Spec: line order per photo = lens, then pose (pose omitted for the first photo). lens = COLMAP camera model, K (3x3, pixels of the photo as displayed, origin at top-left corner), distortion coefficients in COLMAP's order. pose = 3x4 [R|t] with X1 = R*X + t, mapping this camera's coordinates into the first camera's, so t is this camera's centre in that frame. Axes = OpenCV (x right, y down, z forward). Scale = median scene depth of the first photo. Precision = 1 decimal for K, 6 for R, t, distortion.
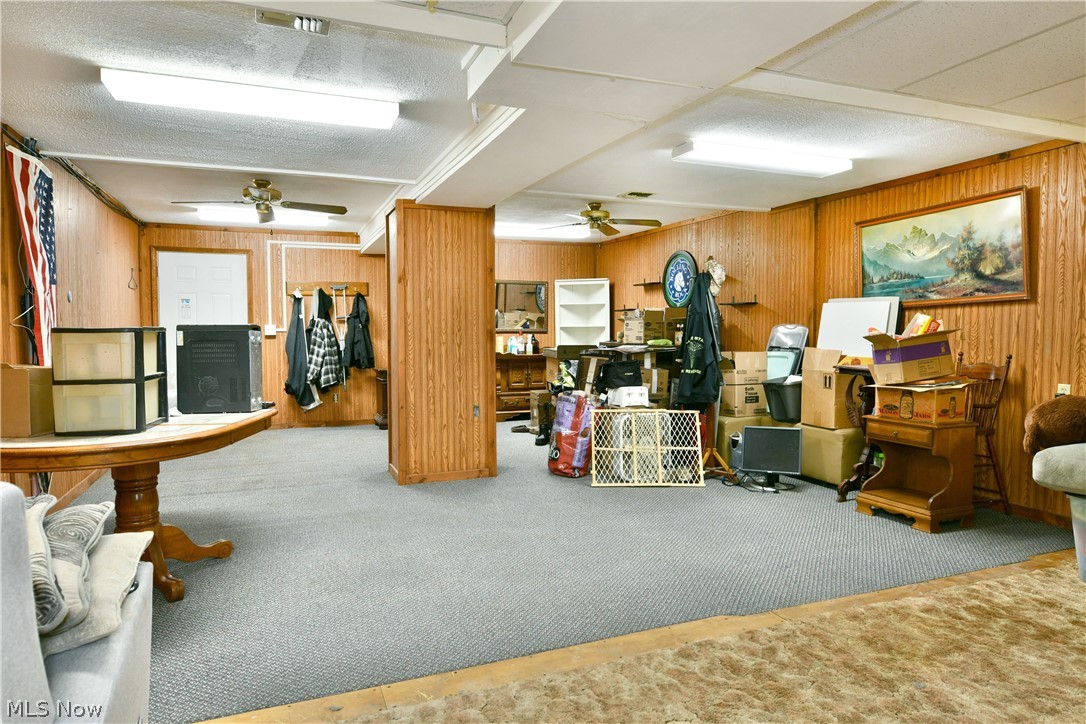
lens RADIAL K [[655.5, 0, 539.5], [0, 655.5, 359.9], [0, 0, 1]] dist [-0.012054, -0.006062]
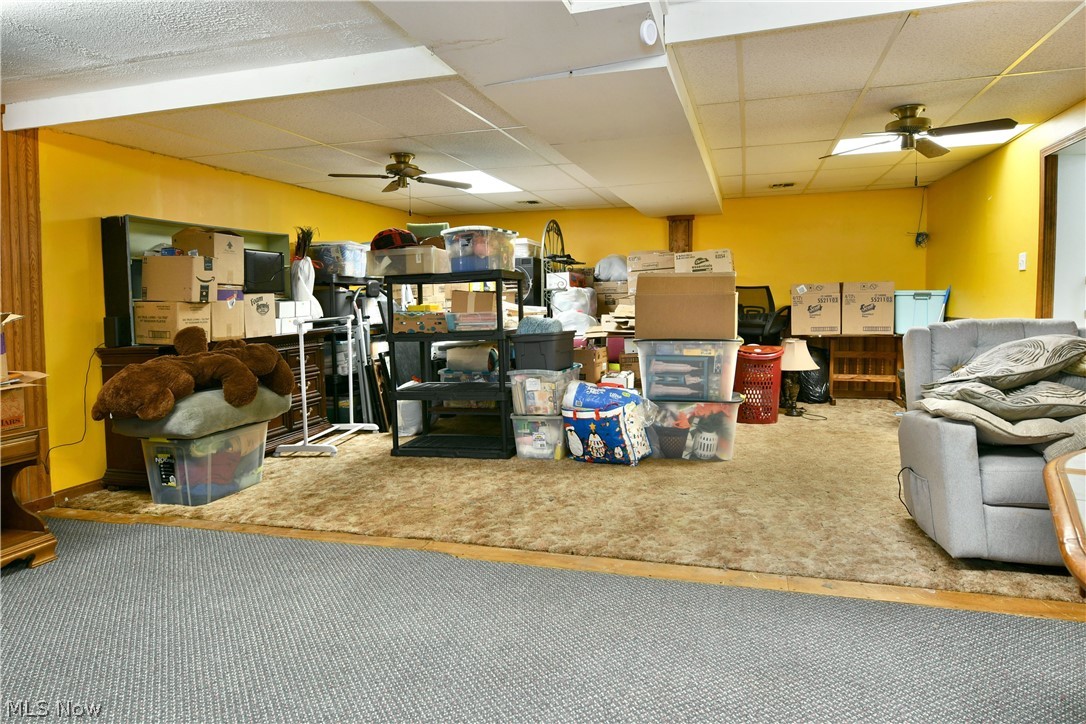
lens RADIAL K [[655.5, 0, 539.5], [0, 655.5, 359.9], [0, 0, 1]] dist [-0.012054, -0.006062]
pose [[-0.771610, -0.051171, 0.634035, -0.473718], [0.045187, 0.989831, 0.134878, -0.078467], [-0.634489, 0.132723, -0.761451, 1.579203]]
